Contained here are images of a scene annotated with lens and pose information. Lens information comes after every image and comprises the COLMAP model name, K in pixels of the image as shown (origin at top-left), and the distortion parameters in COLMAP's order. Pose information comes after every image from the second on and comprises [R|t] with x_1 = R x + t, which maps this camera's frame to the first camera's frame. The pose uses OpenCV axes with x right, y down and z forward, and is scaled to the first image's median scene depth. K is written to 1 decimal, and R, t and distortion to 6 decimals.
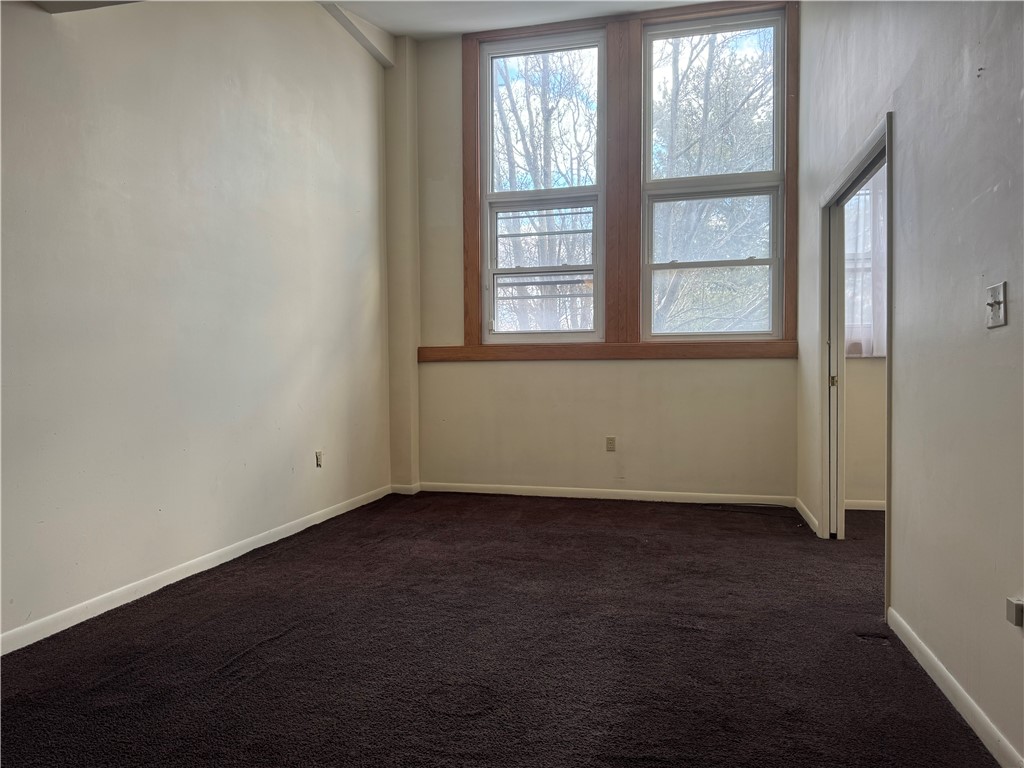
lens RADIAL K [[746.3, 0, 481.5], [0, 746.3, 405.1], [0, 0, 1]] dist [0.068132, -0.081064]
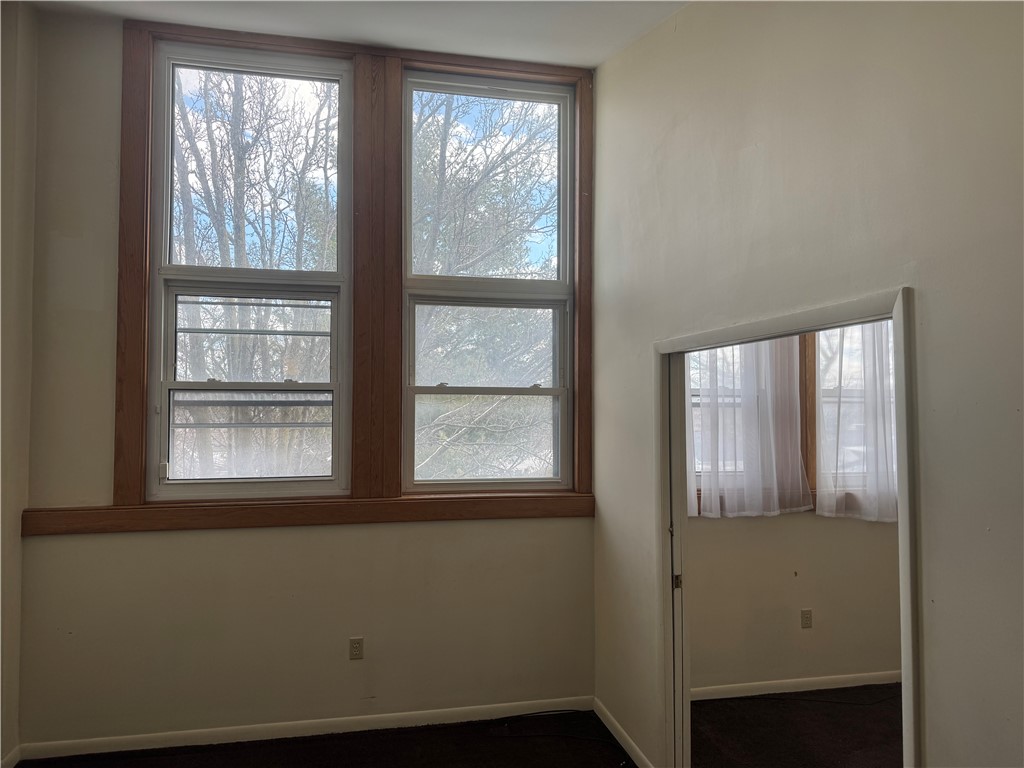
lens RADIAL K [[746.3, 0, 514.5], [0, 746.3, 382.4], [0, 0, 1]] dist [0.068132, -0.081064]
pose [[0.884598, 0.023001, 0.465786, -0.024034], [0.011375, 0.997422, -0.070857, -0.136726], [-0.466215, 0.067979, 0.882056, 0.306765]]
